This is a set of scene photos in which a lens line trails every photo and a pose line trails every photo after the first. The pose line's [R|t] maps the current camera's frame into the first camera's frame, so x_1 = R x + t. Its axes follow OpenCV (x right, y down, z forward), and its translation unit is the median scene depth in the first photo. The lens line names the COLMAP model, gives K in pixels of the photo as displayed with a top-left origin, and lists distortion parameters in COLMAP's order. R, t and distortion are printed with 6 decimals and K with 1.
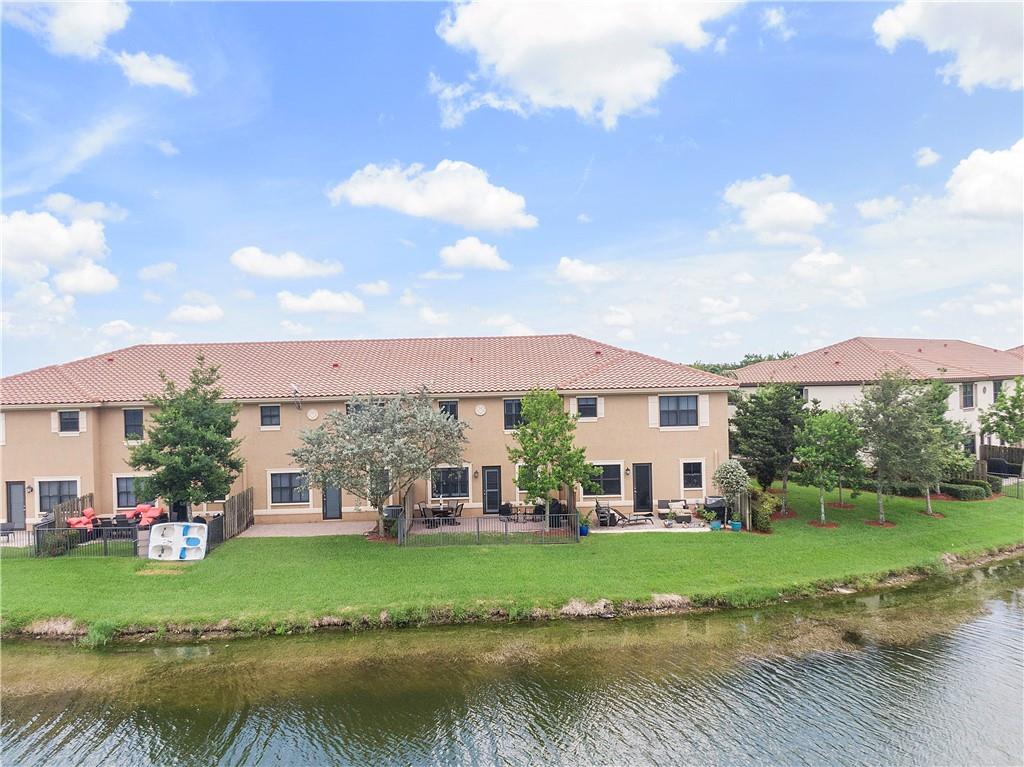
lens RADIAL K [[739.5, 0, 512.0], [0, 739.5, 383.5], [0, 0, 1]] dist [0.035583, -0.080845]
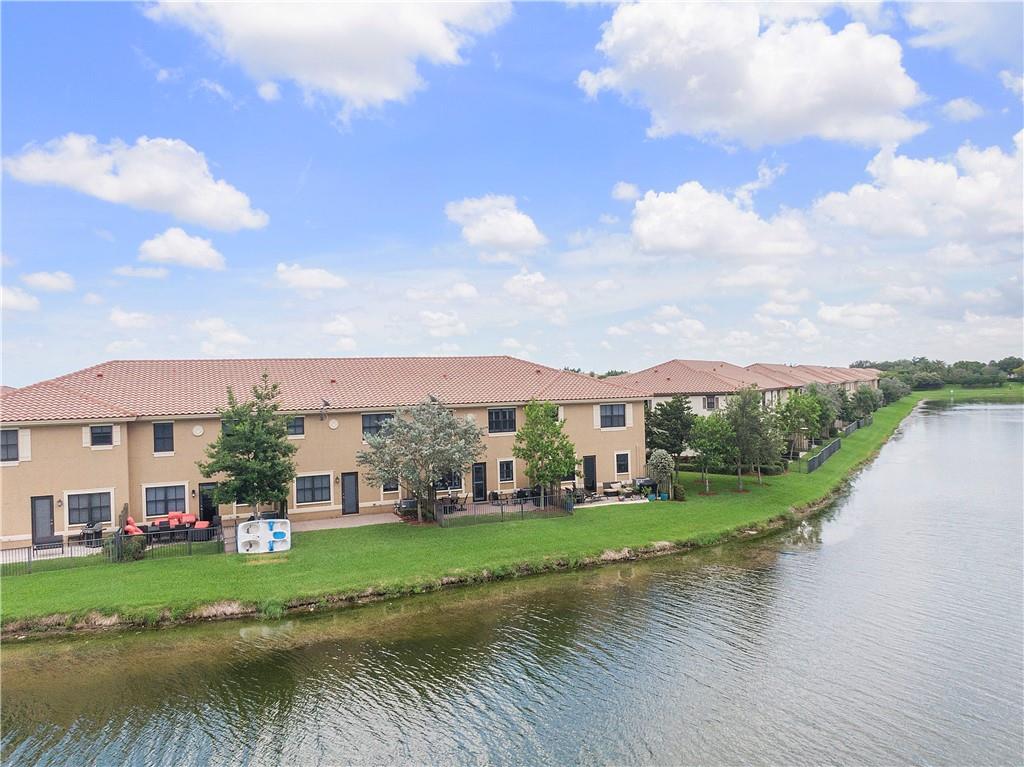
lens RADIAL K [[739.5, 0, 512.0], [0, 739.5, 383.5], [0, 0, 1]] dist [0.035583, -0.080845]
pose [[0.929495, -0.000312, 0.368835, -0.441537], [0.004924, 0.999921, -0.011562, -0.007112], [-0.368803, 0.012563, 0.929423, -0.180846]]
